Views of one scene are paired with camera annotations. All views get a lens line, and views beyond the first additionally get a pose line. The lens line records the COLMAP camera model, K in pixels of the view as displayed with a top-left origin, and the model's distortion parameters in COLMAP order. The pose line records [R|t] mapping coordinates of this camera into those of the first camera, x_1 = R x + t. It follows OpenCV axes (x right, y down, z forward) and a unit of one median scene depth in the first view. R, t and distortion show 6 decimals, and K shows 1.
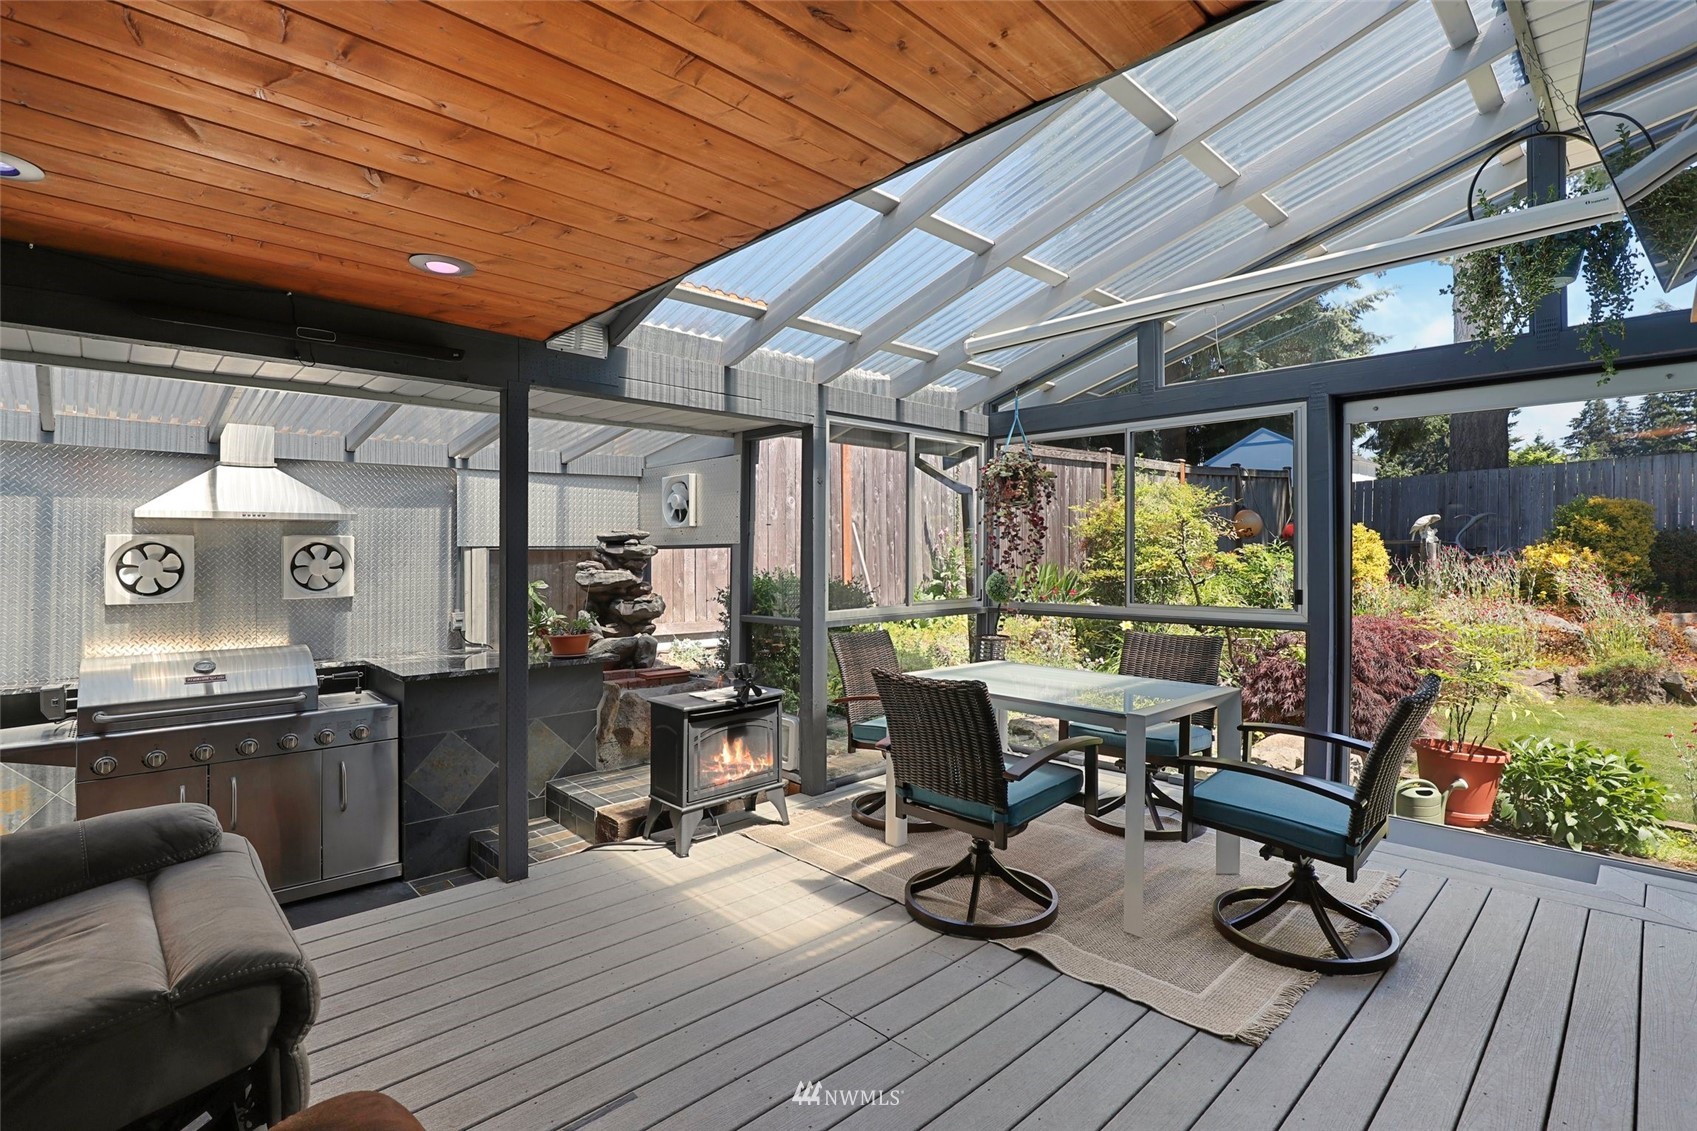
lens RADIAL K [[789.1, 0, 848.5], [0, 789.1, 565.5], [0, 0, 1]] dist [-0.015650, -0.000131]
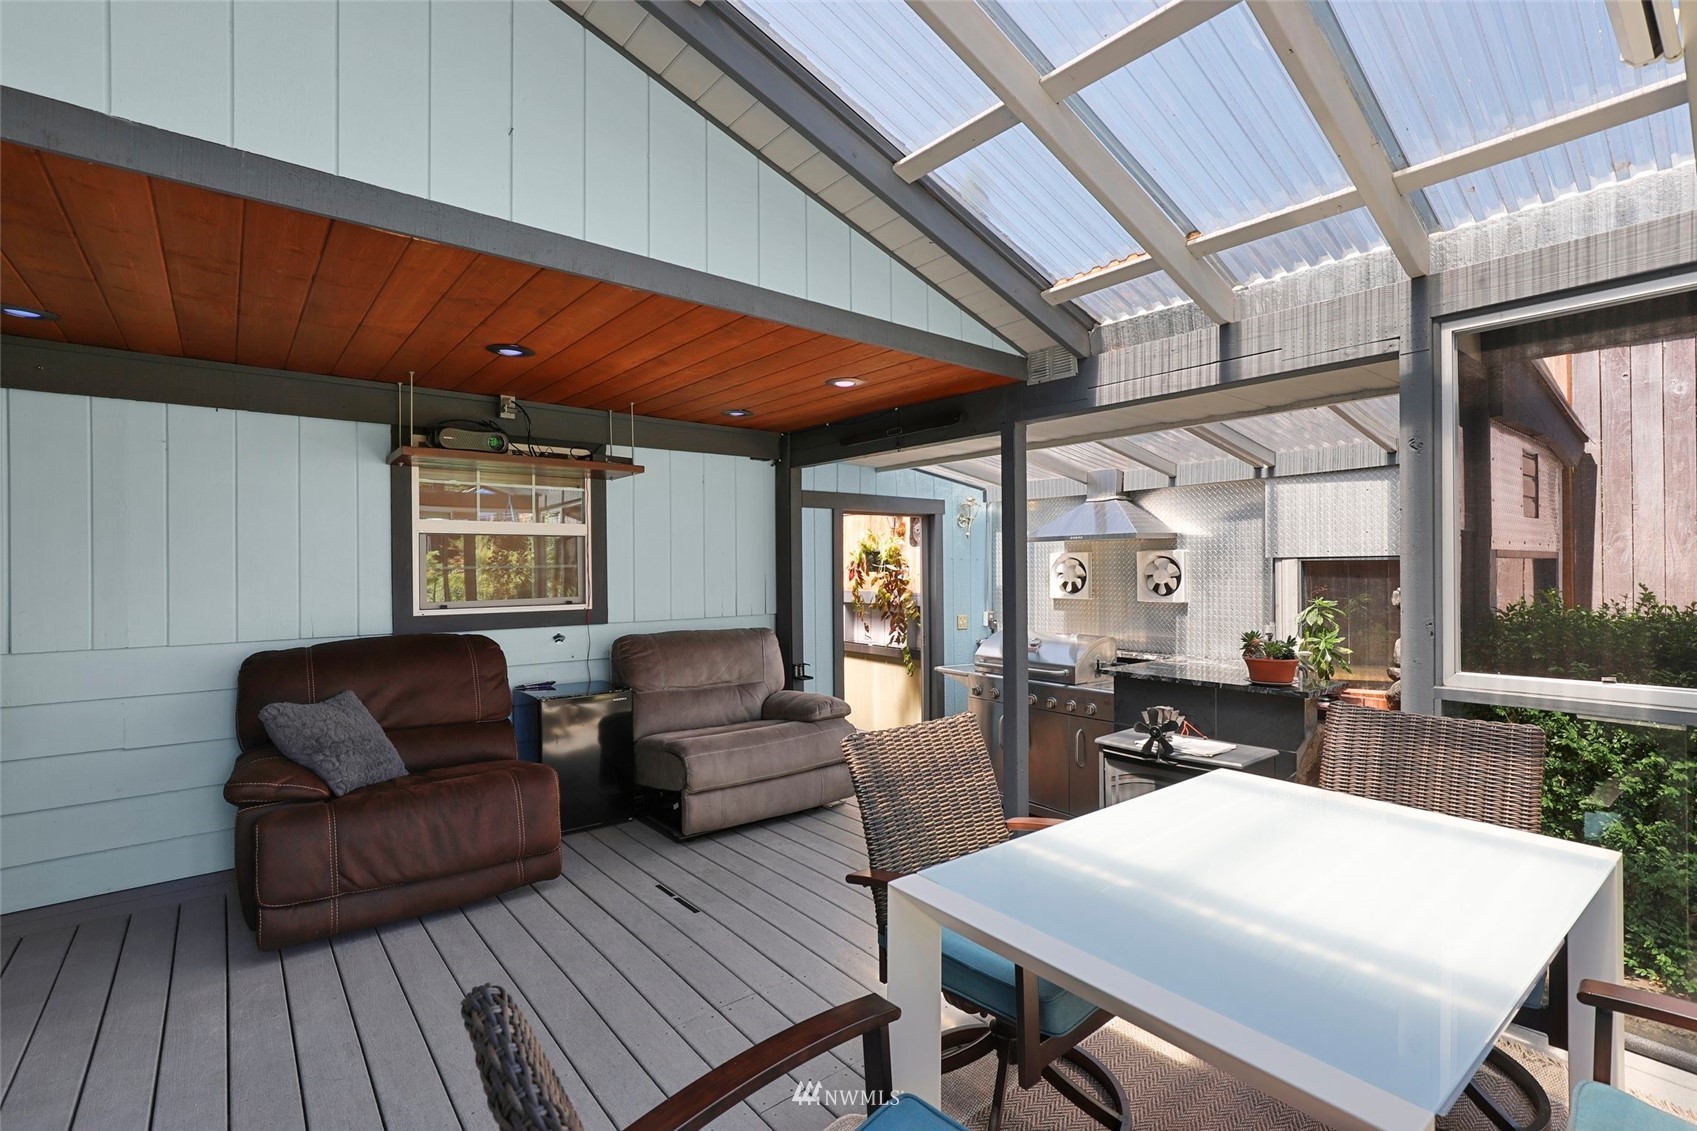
lens RADIAL K [[780.8, 0, 866.6], [0, 780.8, 568.6], [0, 0, 1]] dist [-0.041973, 0.019994]
pose [[-0.066479, 0.008226, -0.997754, 0.614156], [-0.006236, 0.999943, 0.008659, -0.019148], [0.997768, 0.006797, -0.066424, 0.697402]]
